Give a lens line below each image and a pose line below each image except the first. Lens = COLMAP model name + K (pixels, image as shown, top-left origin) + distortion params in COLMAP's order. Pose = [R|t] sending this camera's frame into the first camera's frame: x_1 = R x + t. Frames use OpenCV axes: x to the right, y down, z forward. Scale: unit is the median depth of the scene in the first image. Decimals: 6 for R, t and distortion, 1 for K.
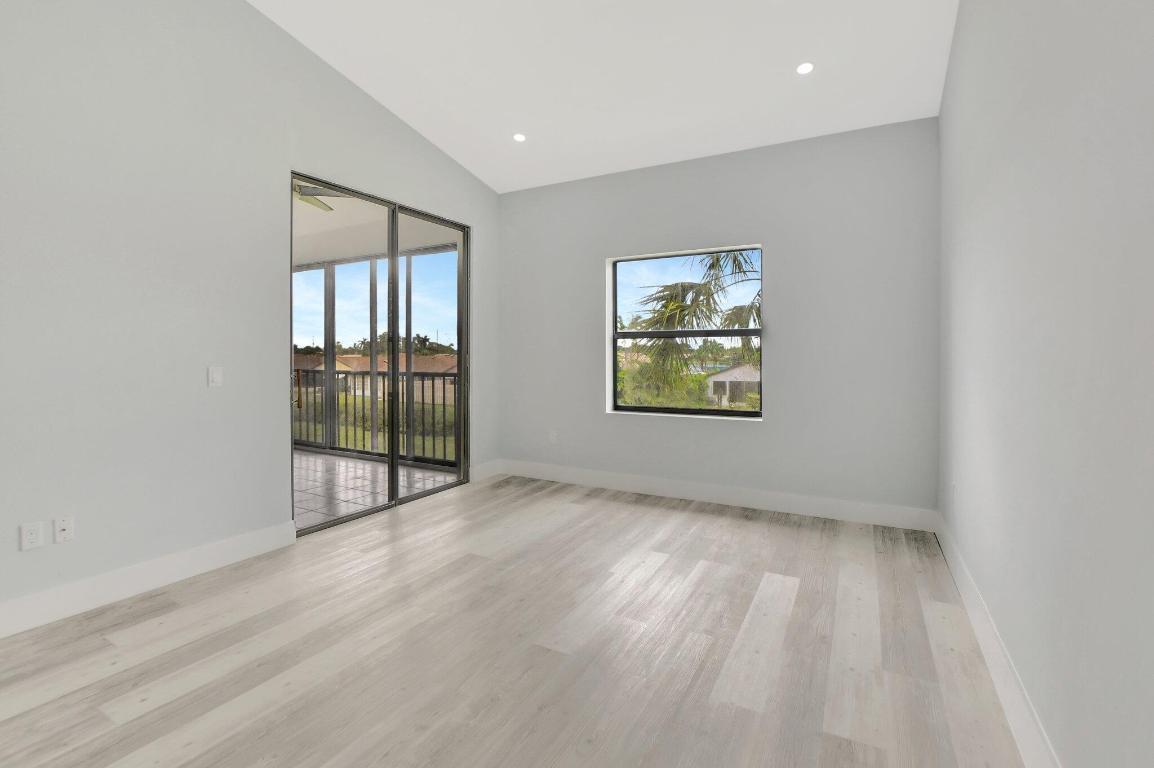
lens RADIAL K [[527.8, 0, 571.0], [0, 527.8, 367.9], [0, 0, 1]] dist [-0.000139, -0.000245]
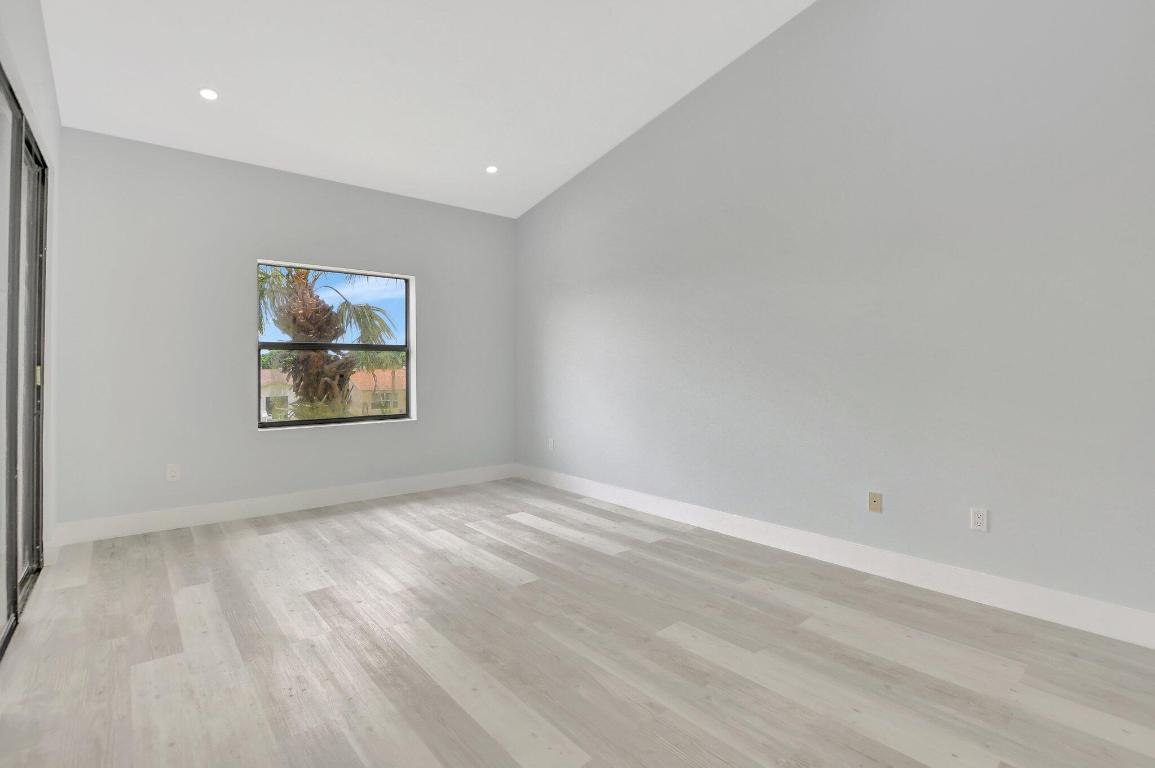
lens RADIAL K [[528.2, 0, 571.5], [0, 528.2, 367.9], [0, 0, 1]] dist [-0.000139, -0.000245]
pose [[0.360829, 0.002780, 0.932628, -1.138855], [0.015327, 0.999843, -0.008910, -0.011098], [-0.932506, 0.017509, 0.360729, 0.347902]]
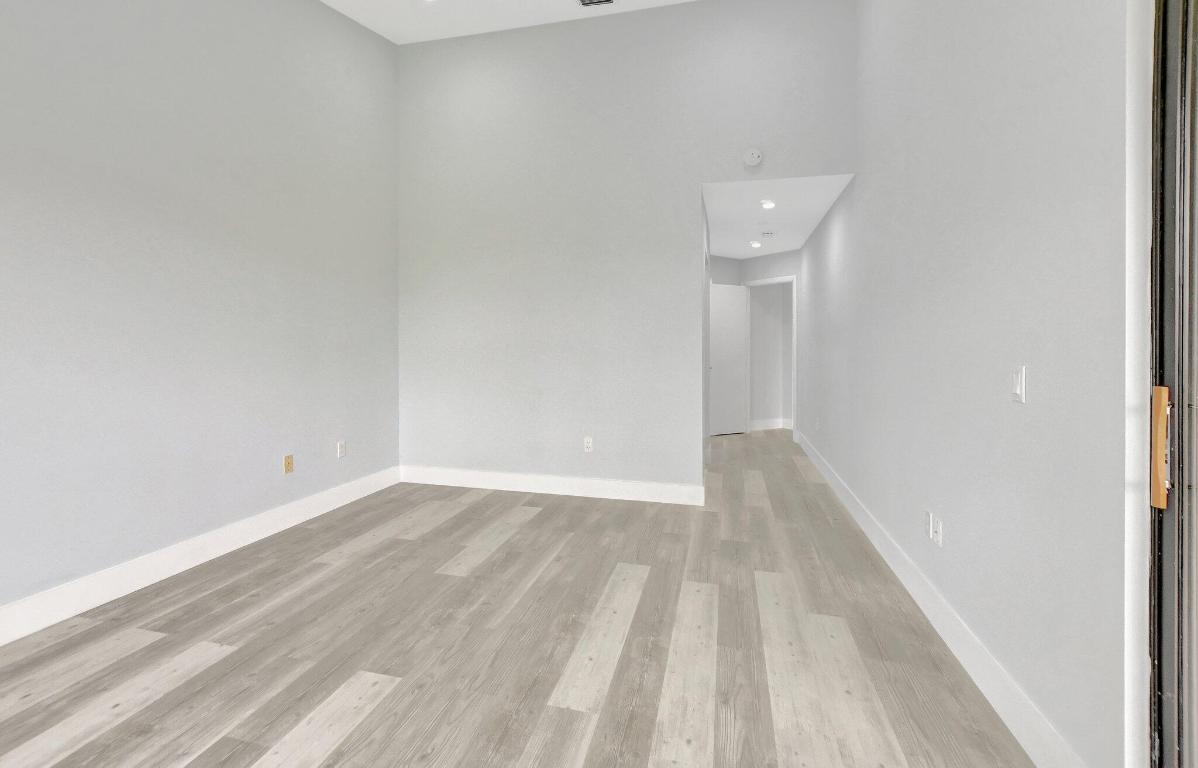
lens RADIAL K [[530.6, 0, 599.0], [0, 530.6, 384.0], [0, 0, 1]] dist [-0.001231, 0.000027]
pose [[-0.967385, 0.018147, -0.252658, -0.155416], [-0.003202, 0.996475, 0.083830, -0.028107], [0.253289, 0.081905, -0.963917, 1.704999]]
